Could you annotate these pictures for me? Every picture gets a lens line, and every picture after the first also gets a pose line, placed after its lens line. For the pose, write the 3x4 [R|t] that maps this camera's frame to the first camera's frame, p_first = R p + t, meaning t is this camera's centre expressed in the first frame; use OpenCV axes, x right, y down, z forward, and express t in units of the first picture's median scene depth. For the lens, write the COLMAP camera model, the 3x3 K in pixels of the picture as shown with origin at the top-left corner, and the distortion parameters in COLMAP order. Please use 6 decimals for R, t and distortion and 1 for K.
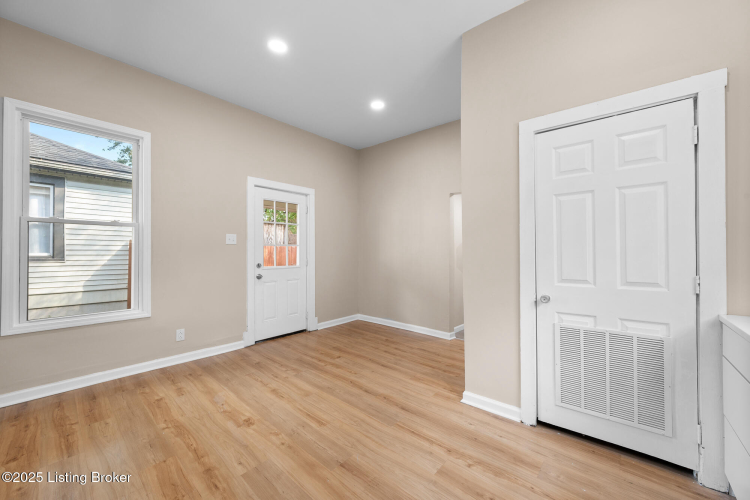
lens RADIAL K [[292.5, 0, 378.8], [0, 292.5, 251.2], [0, 0, 1]] dist [-0.001299, -0.000216]
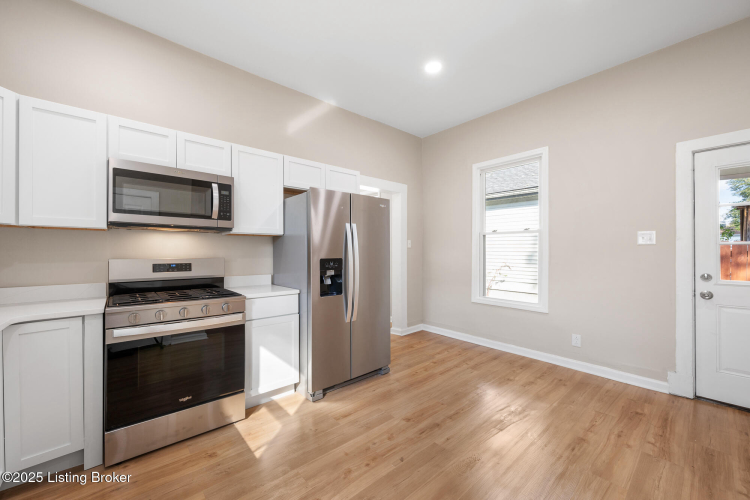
lens RADIAL K [[292.5, 0, 362.7], [0, 292.5, 247.0], [0, 0, 1]] dist [-0.001299, -0.000216]
pose [[-0.157968, -0.015308, -0.987326, 0.451702], [0.000397, 0.999879, -0.015567, -0.008455], [0.987444, -0.002851, -0.157943, 0.527489]]
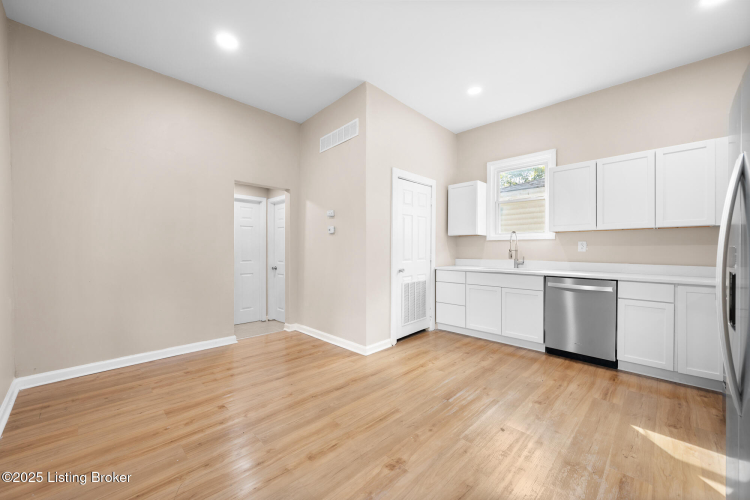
lens RADIAL K [[292.5, 0, 370.4], [0, 292.5, 250.6], [0, 0, 1]] dist [-0.001299, -0.000216]
pose [[0.068931, -0.008729, 0.997583, -0.921165], [0.000933, 0.999962, 0.008686, 0.017609], [-0.997621, 0.000332, 0.068936, 0.775571]]
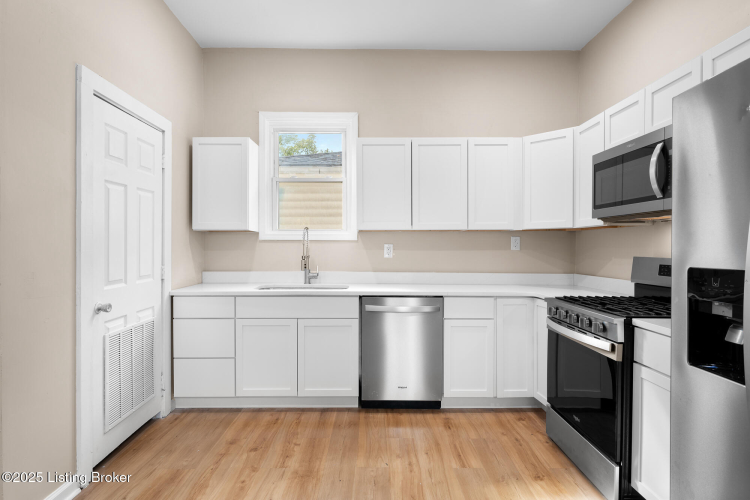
lens RADIAL K [[405.3, 0, 374.7], [0, 405.3, 251.0], [0, 0, 1]] dist [-0.002958, -0.002213]
pose [[-0.667356, -0.013400, 0.744618, -0.543377], [-0.003052, 0.999879, 0.015258, -0.008677], [-0.744733, 0.007910, -0.667316, 0.861705]]
